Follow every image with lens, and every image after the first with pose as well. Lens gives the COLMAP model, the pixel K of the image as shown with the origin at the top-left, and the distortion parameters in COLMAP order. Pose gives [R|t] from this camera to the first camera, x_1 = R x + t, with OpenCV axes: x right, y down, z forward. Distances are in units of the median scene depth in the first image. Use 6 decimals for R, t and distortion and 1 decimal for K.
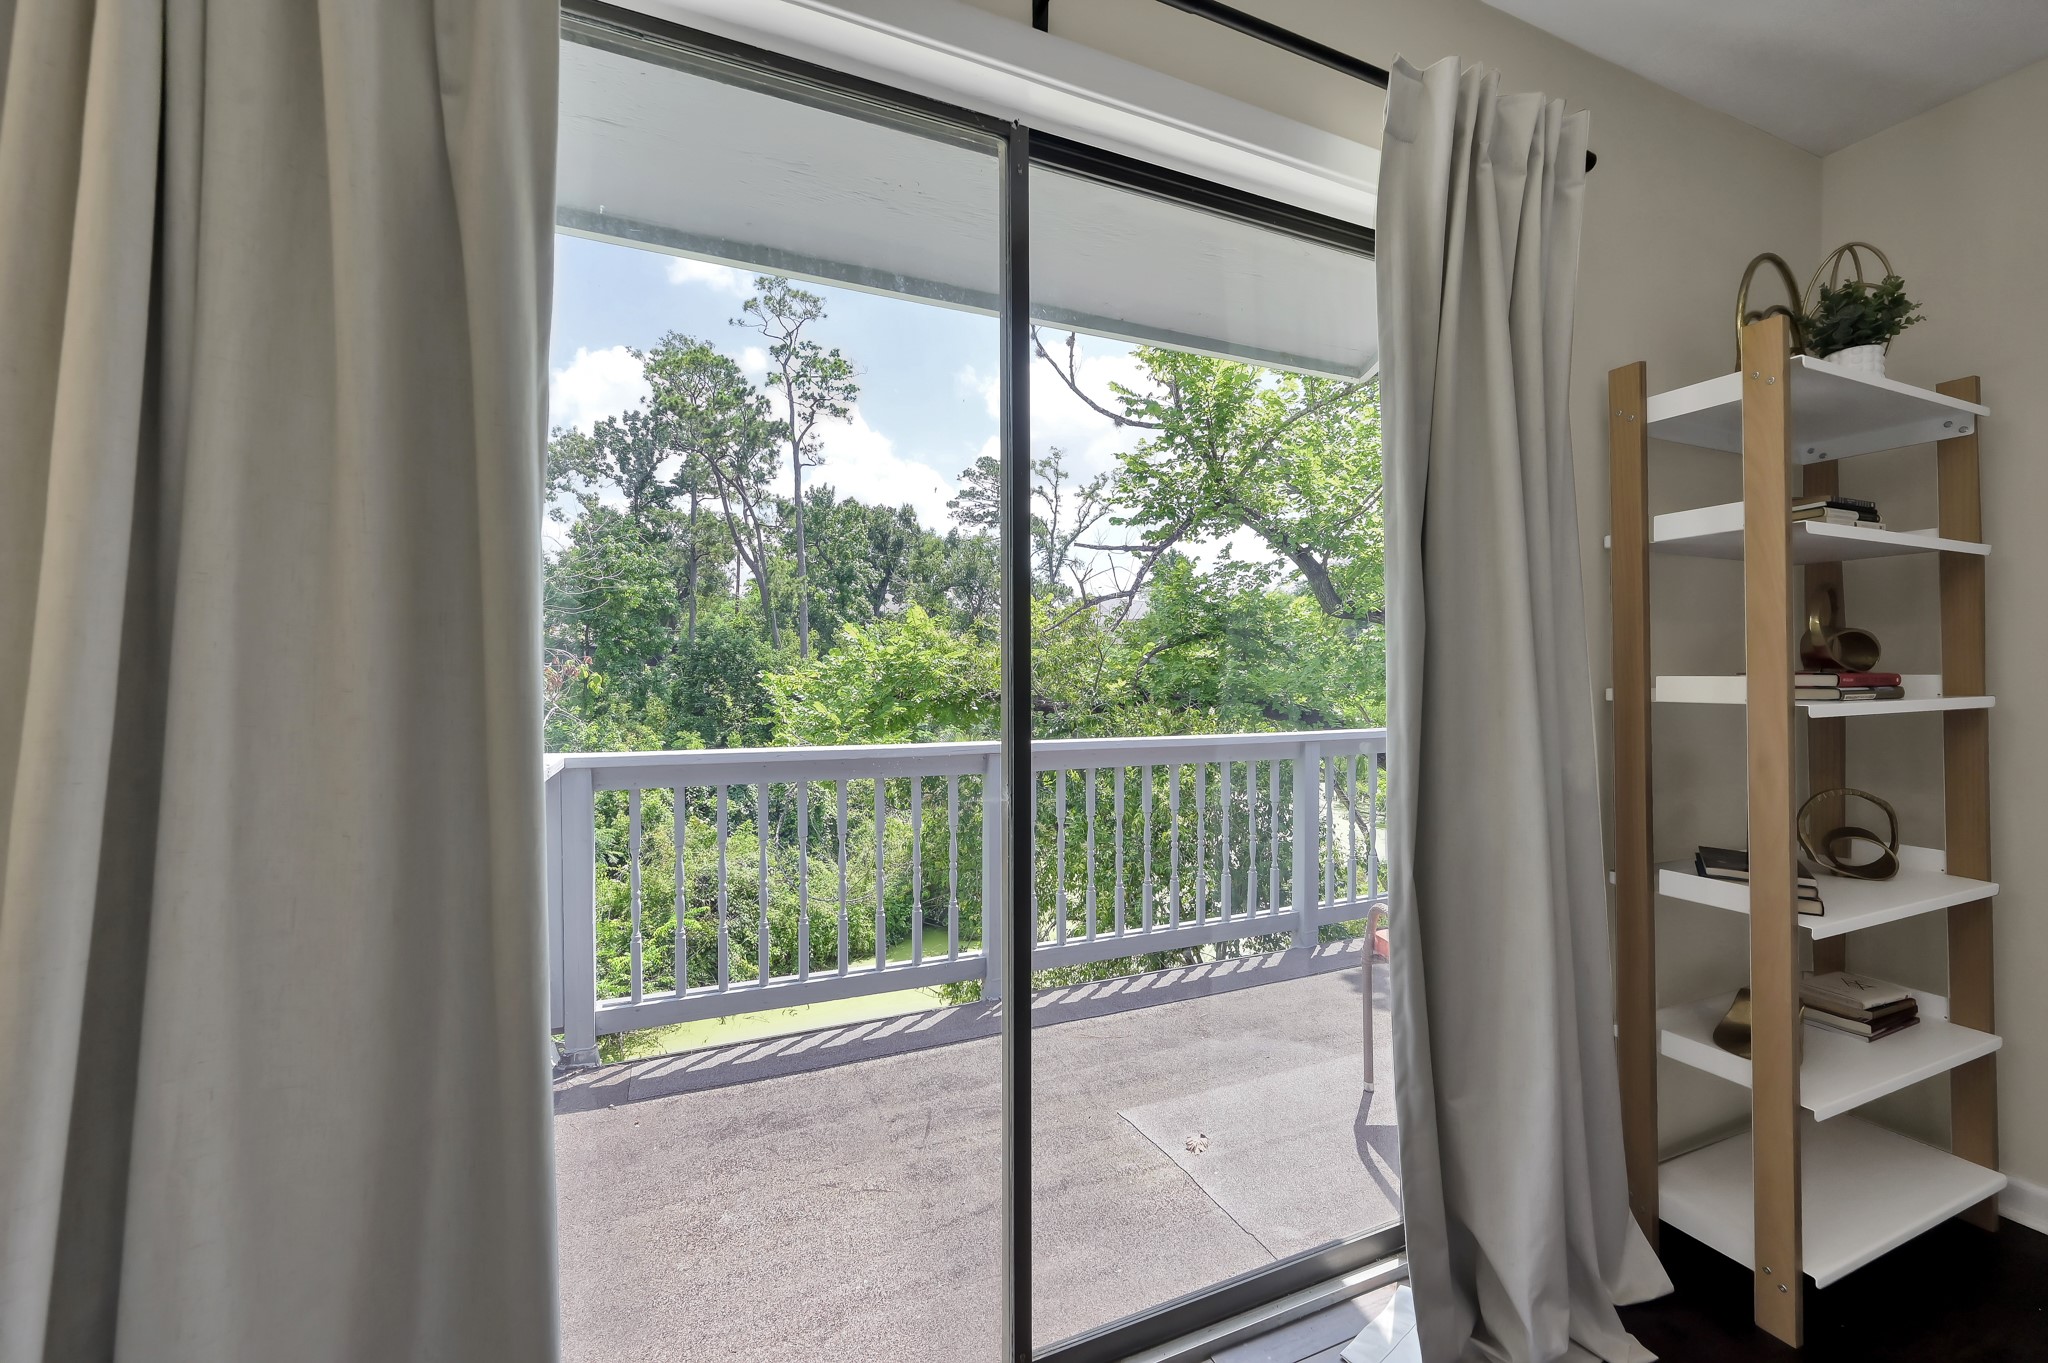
lens RADIAL K [[811.7, 0, 1021.8], [0, 811.7, 668.9], [0, 0, 1]] dist [-0.000264, 0.000108]
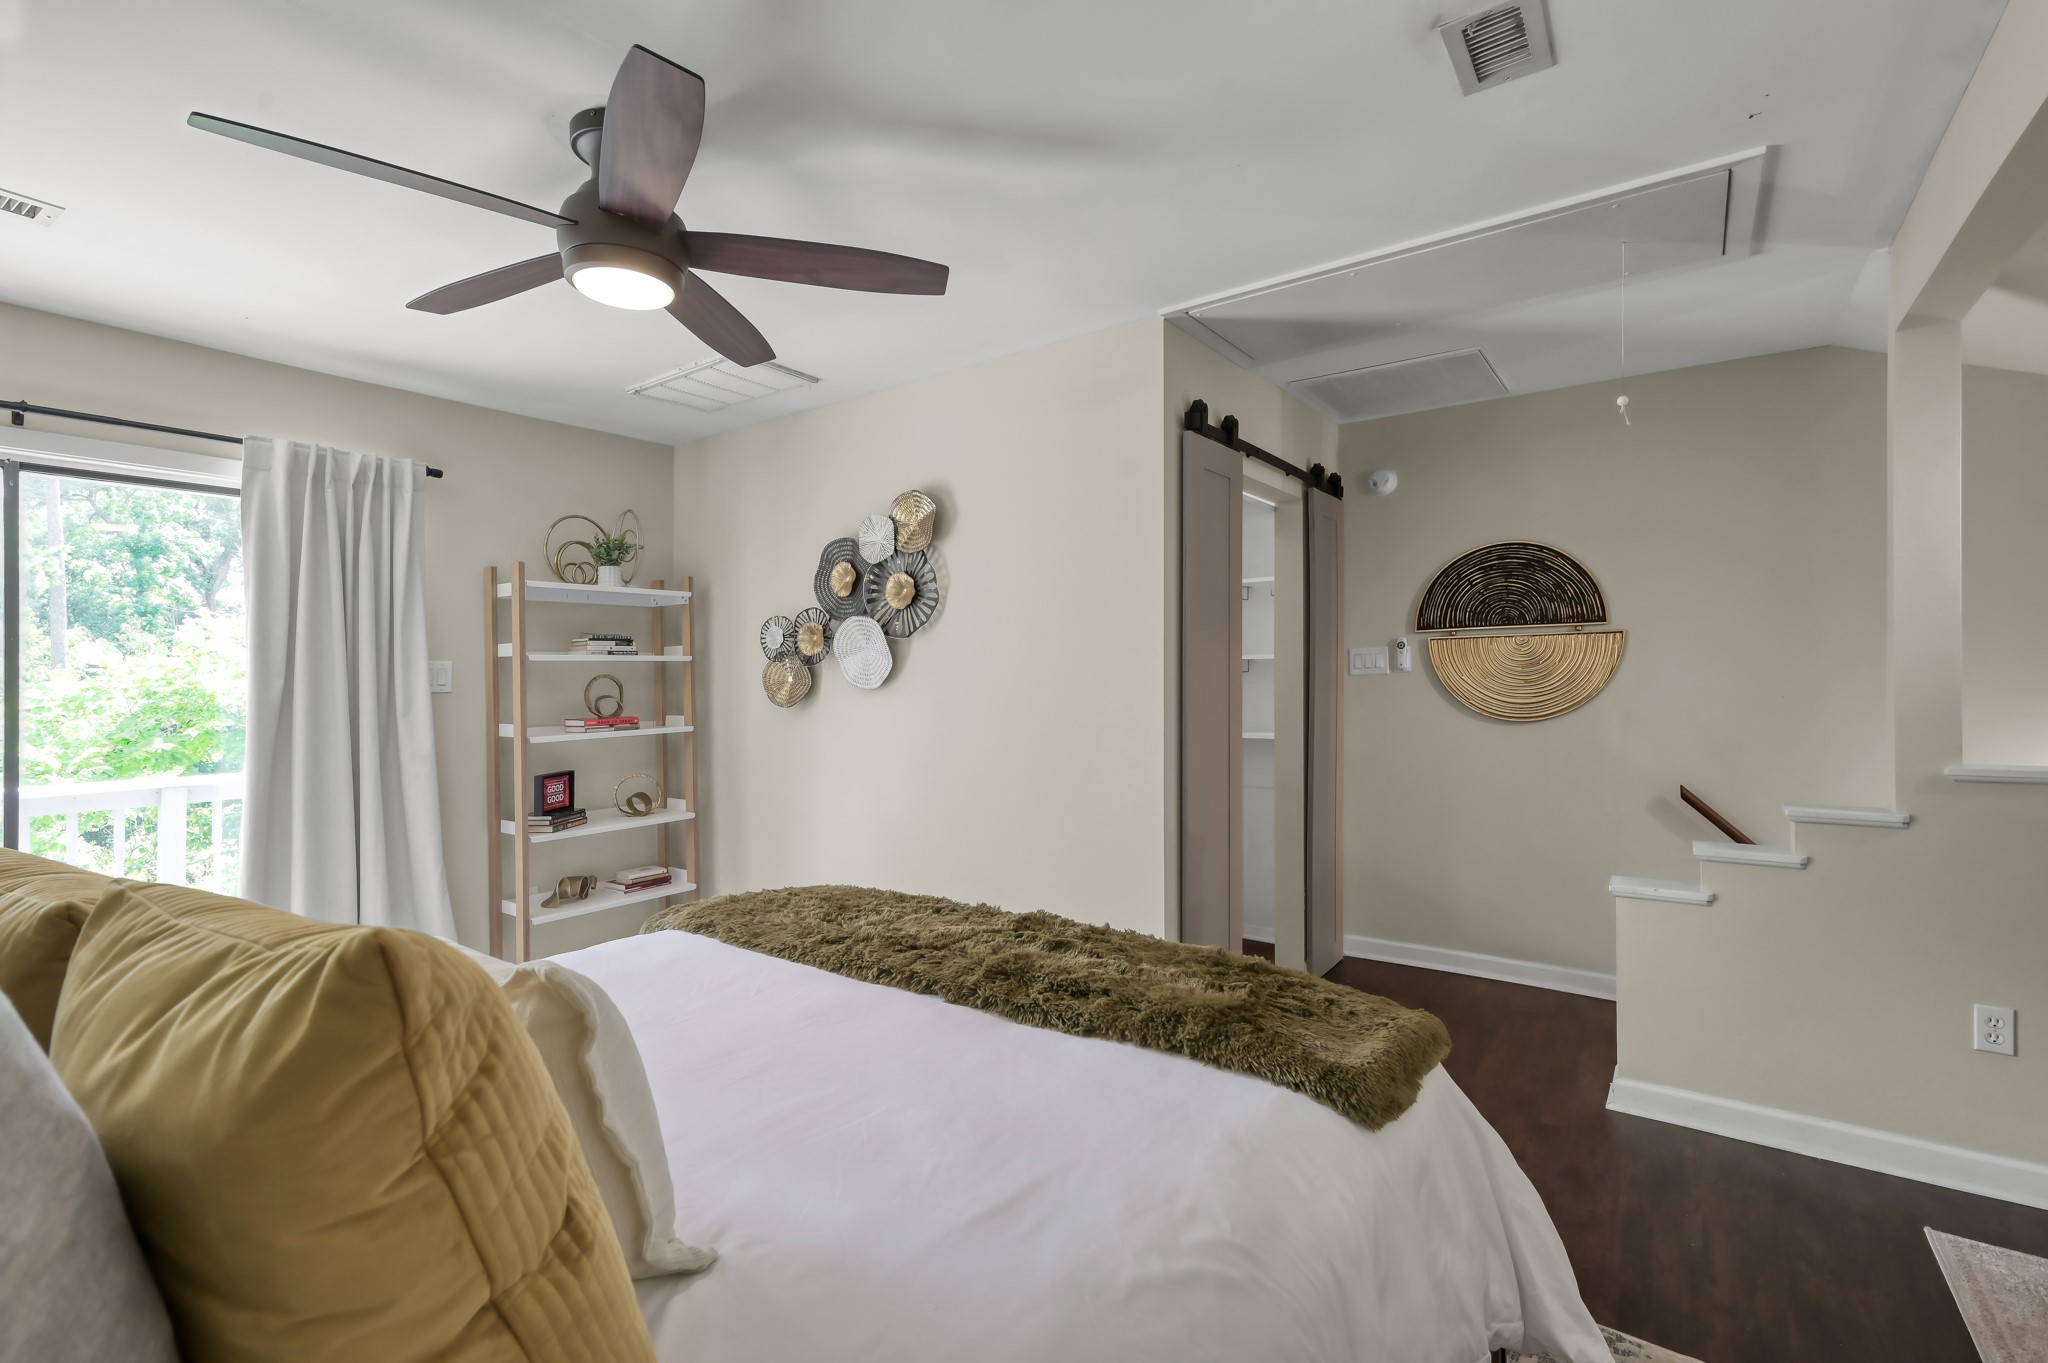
lens RADIAL K [[908.7, 0, 1030.7], [0, 908.7, 677.4], [0, 0, 1]] dist [0.000768, 0.000149]
pose [[0.854313, -0.008175, 0.519694, 0.127366], [0.006956, 0.999967, 0.004295, -0.018776], [-0.519712, -0.000054, 0.854342, -0.274840]]
